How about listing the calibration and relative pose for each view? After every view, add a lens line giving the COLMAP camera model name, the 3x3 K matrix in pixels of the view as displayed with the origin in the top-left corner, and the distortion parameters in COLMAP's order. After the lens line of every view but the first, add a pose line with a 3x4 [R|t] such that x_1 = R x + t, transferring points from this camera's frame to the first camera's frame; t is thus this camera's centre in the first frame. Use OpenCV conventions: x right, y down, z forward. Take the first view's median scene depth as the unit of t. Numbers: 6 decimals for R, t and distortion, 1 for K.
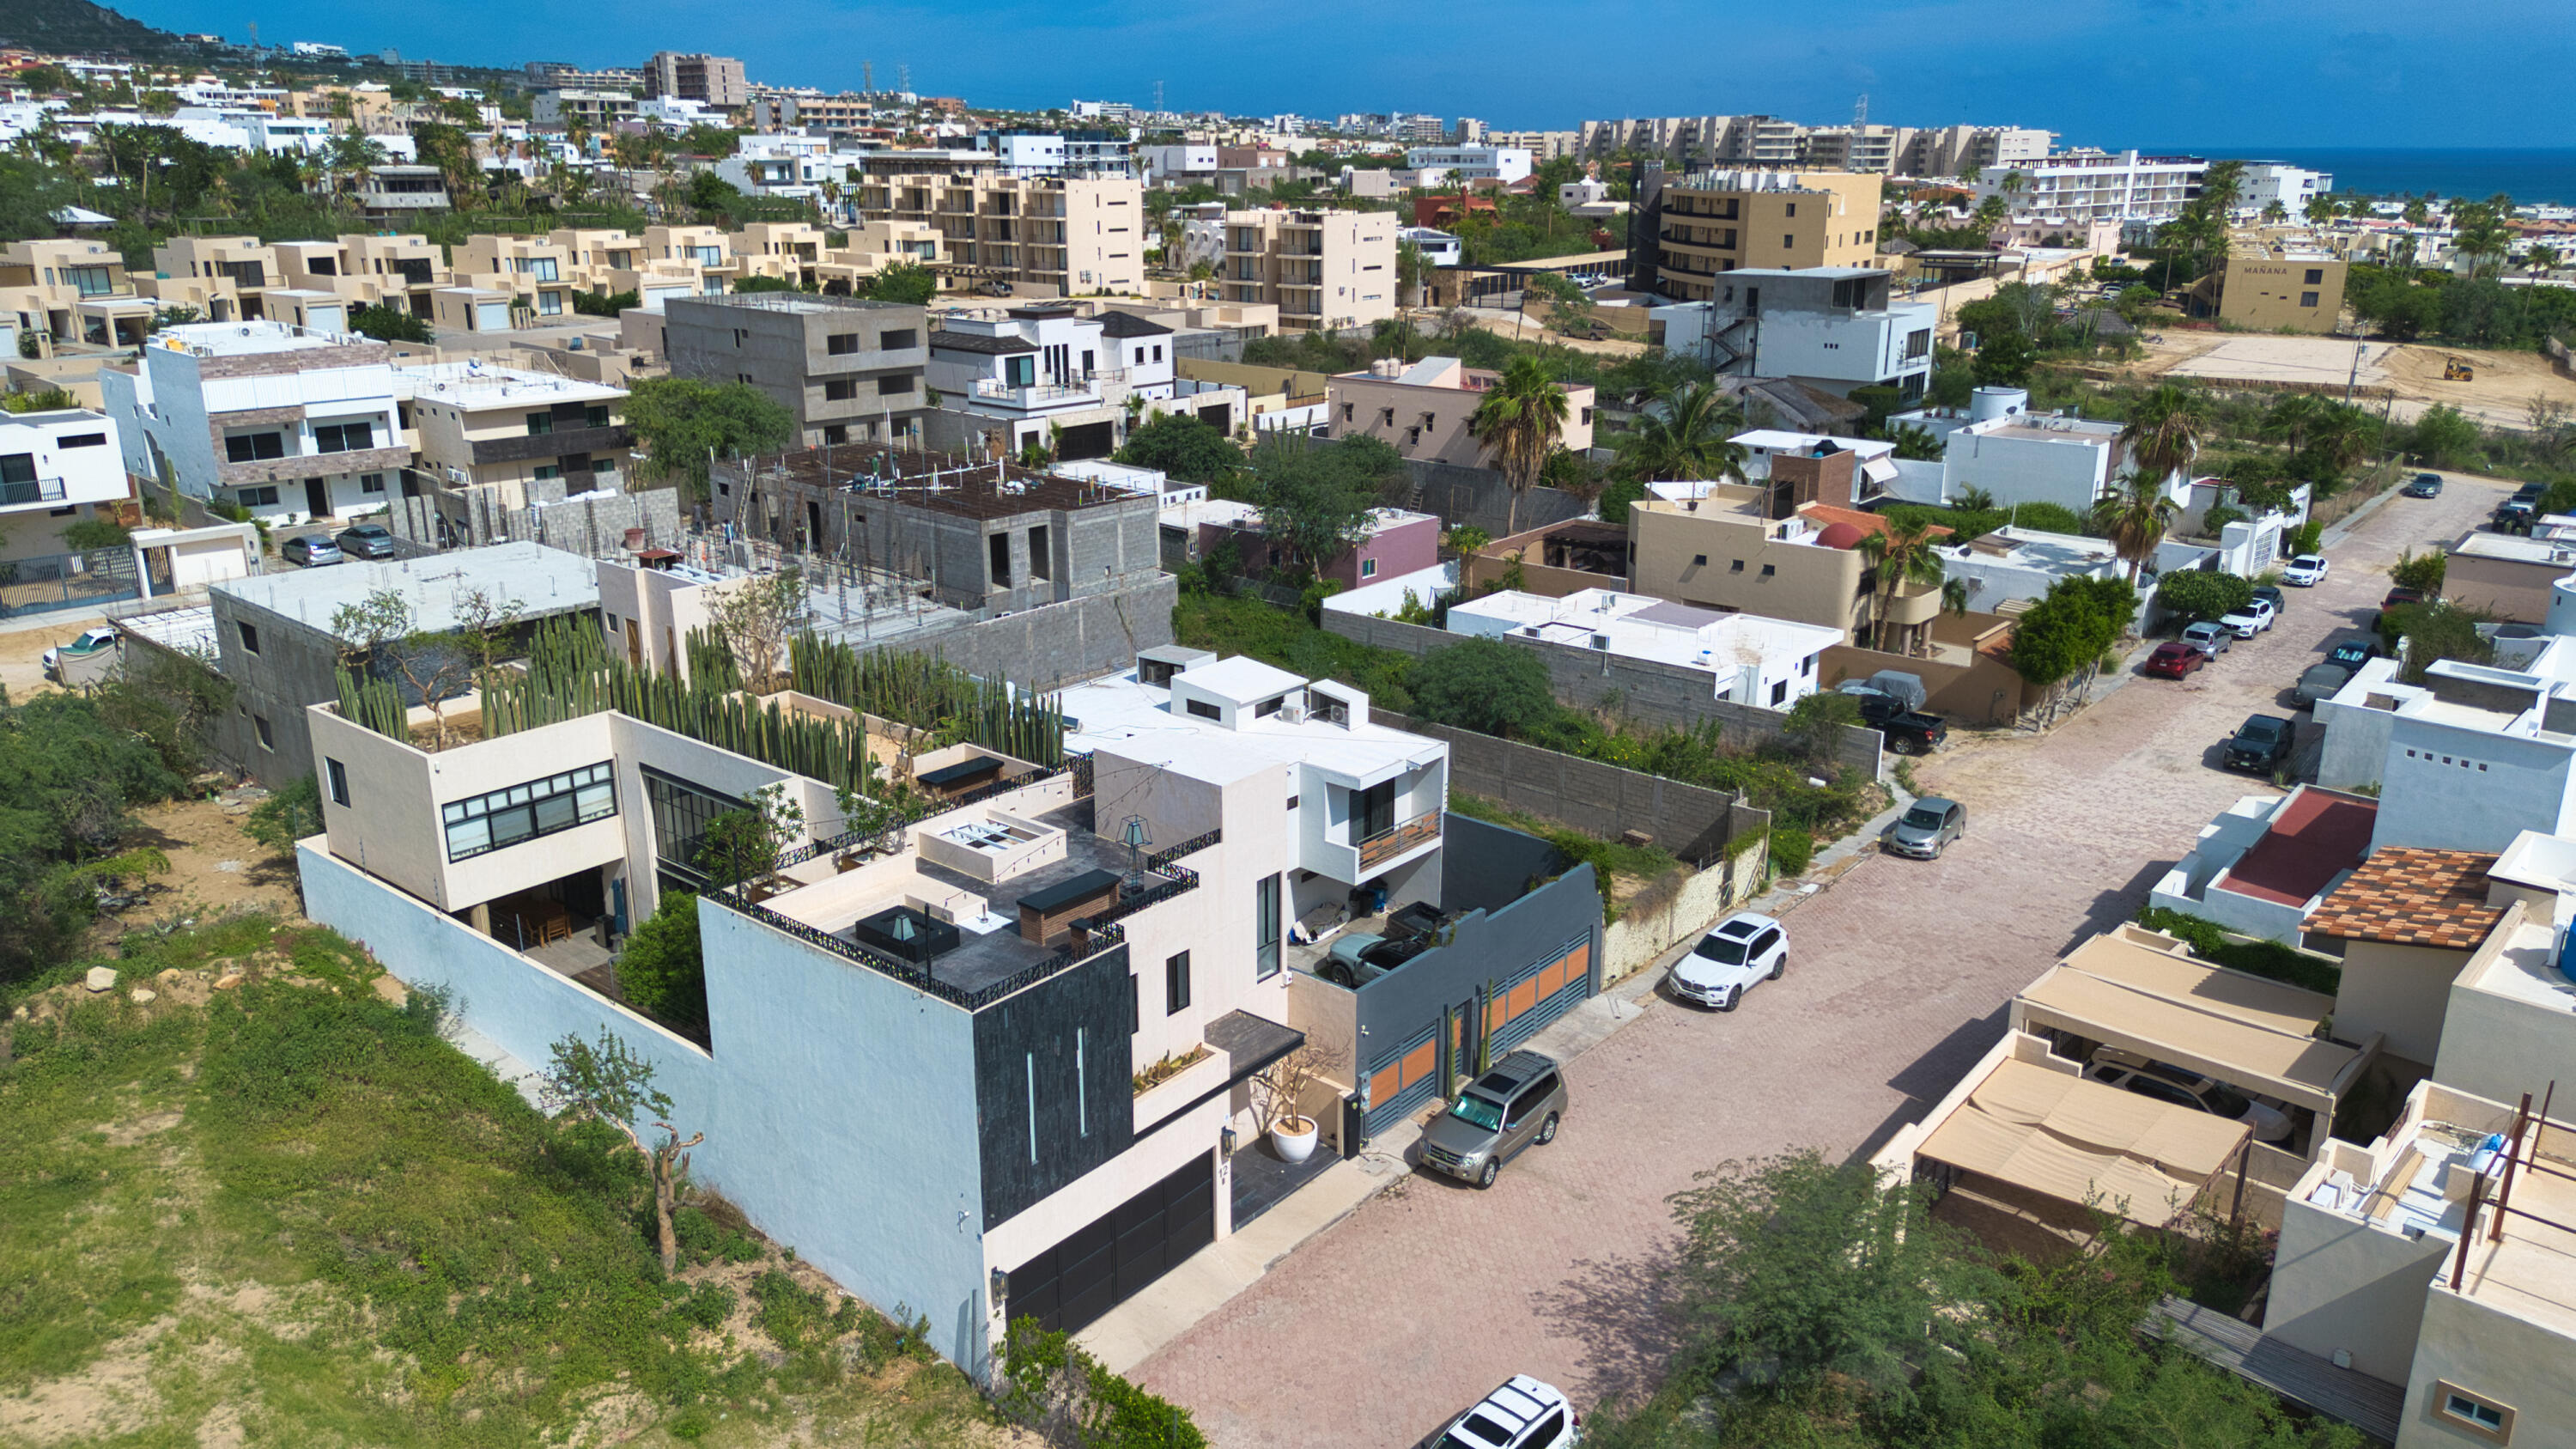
lens RADIAL K [[1831.7, 0, 1299.0], [0, 1831.7, 717.6], [0, 0, 1]] dist [0.064600, -0.061023]
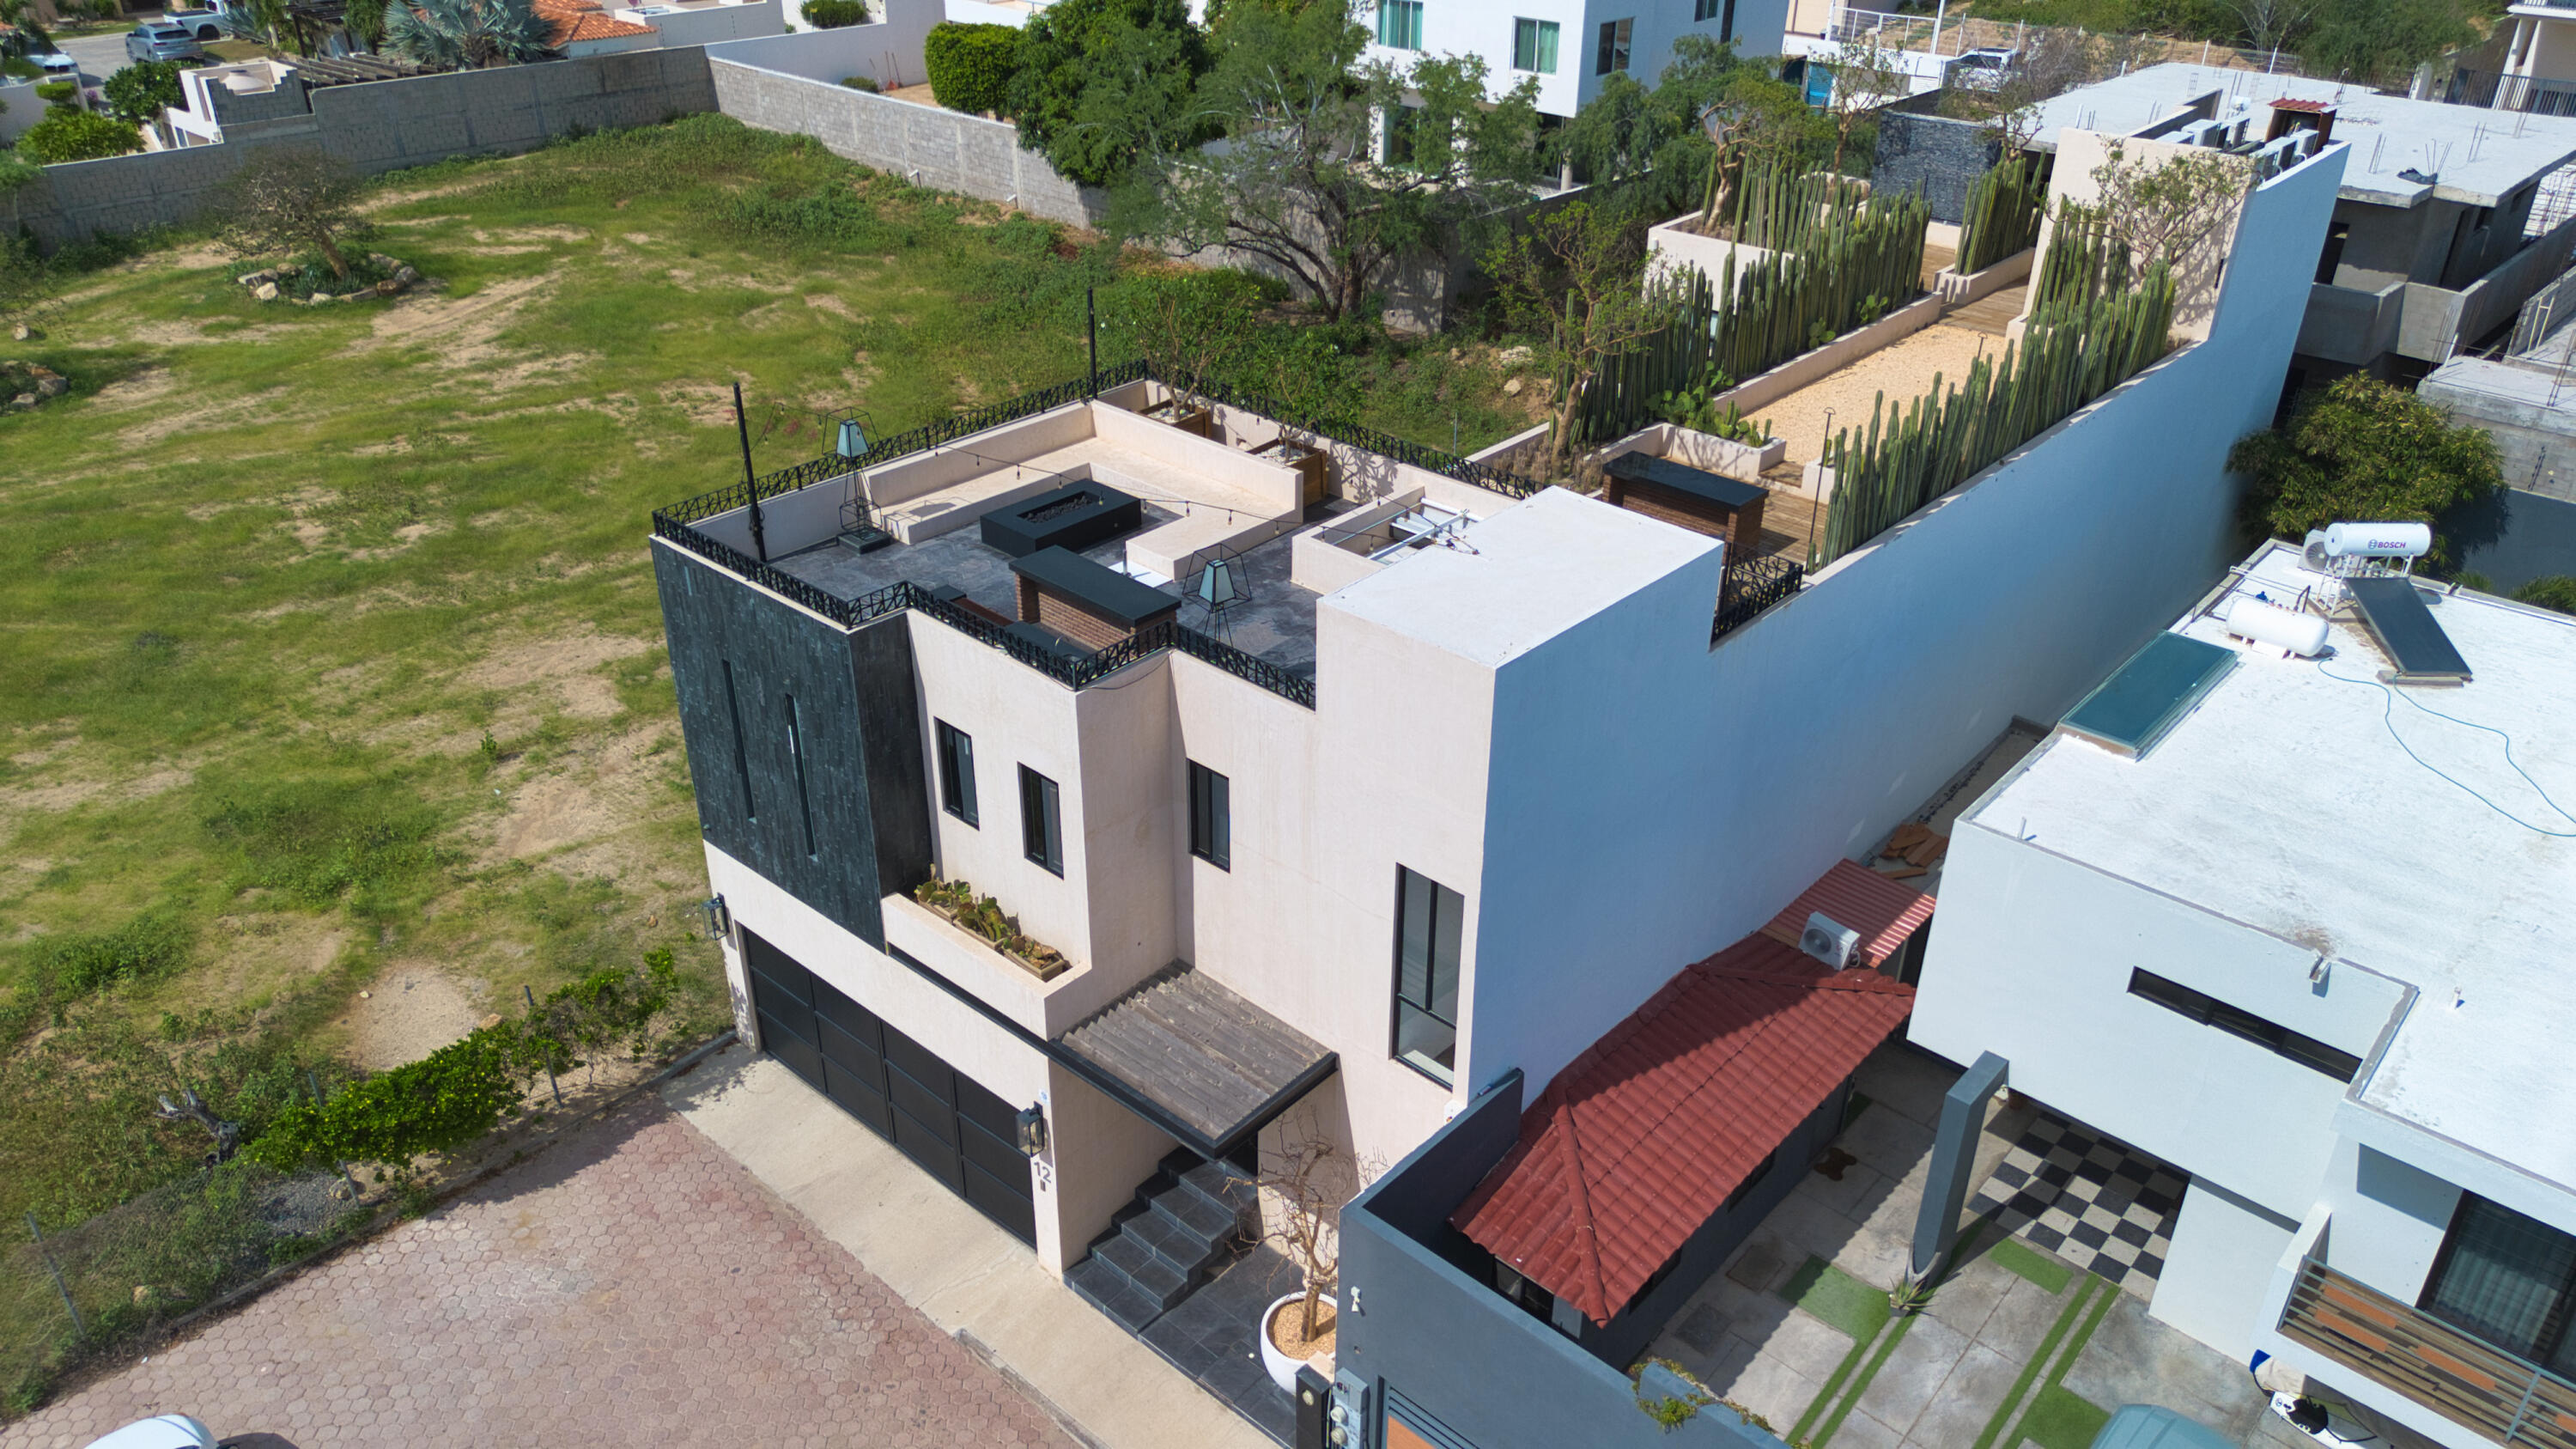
lens RADIAL K [[1831.7, 0, 1299.0], [0, 1831.7, 717.6], [0, 0, 1]] dist [0.064600, -0.061023]
pose [[-0.041482, 0.484763, -0.873661, 0.186672], [-0.305616, 0.826347, 0.473021, -0.076880], [0.951251, 0.286627, 0.113873, 0.480454]]
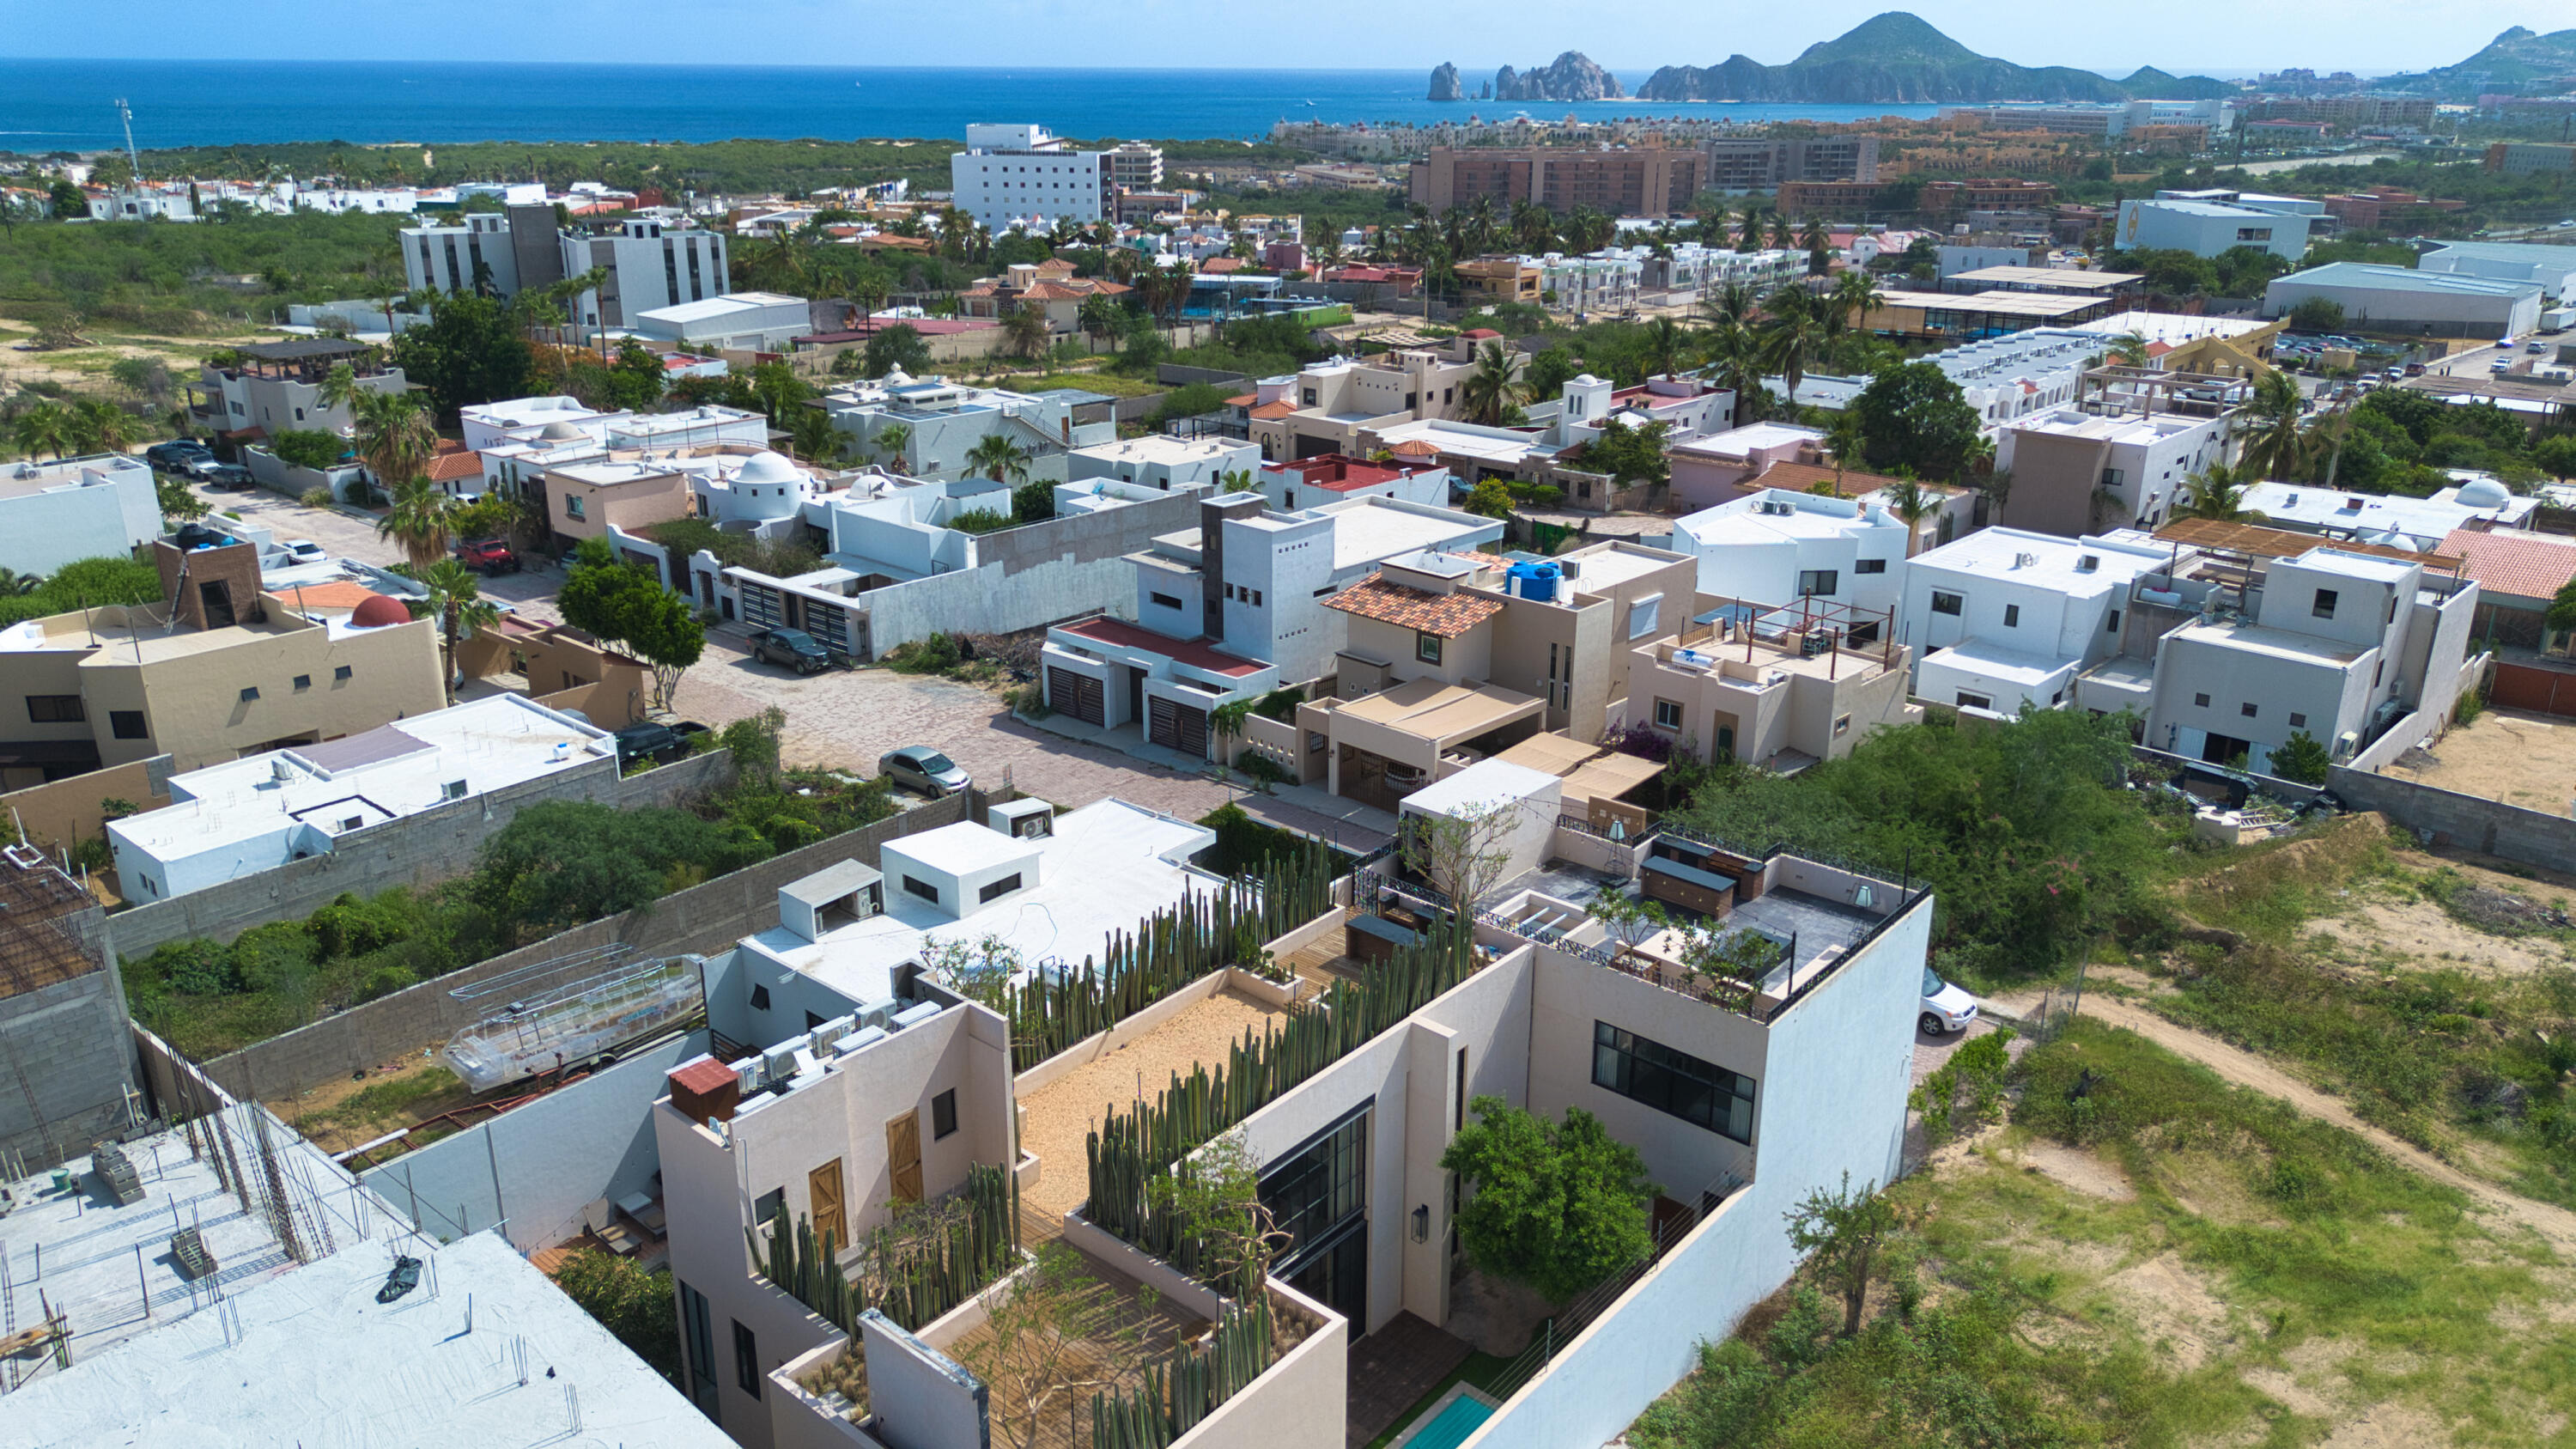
lens RADIAL K [[1831.7, 0, 1299.0], [0, 1831.7, 717.6], [0, 0, 1]] dist [0.064600, -0.061023]
pose [[0.010120, -0.337099, 0.941415, -0.578123], [0.293494, 0.900999, 0.319472, -0.215018], [-0.955907, 0.273067, 0.108054, 0.516466]]
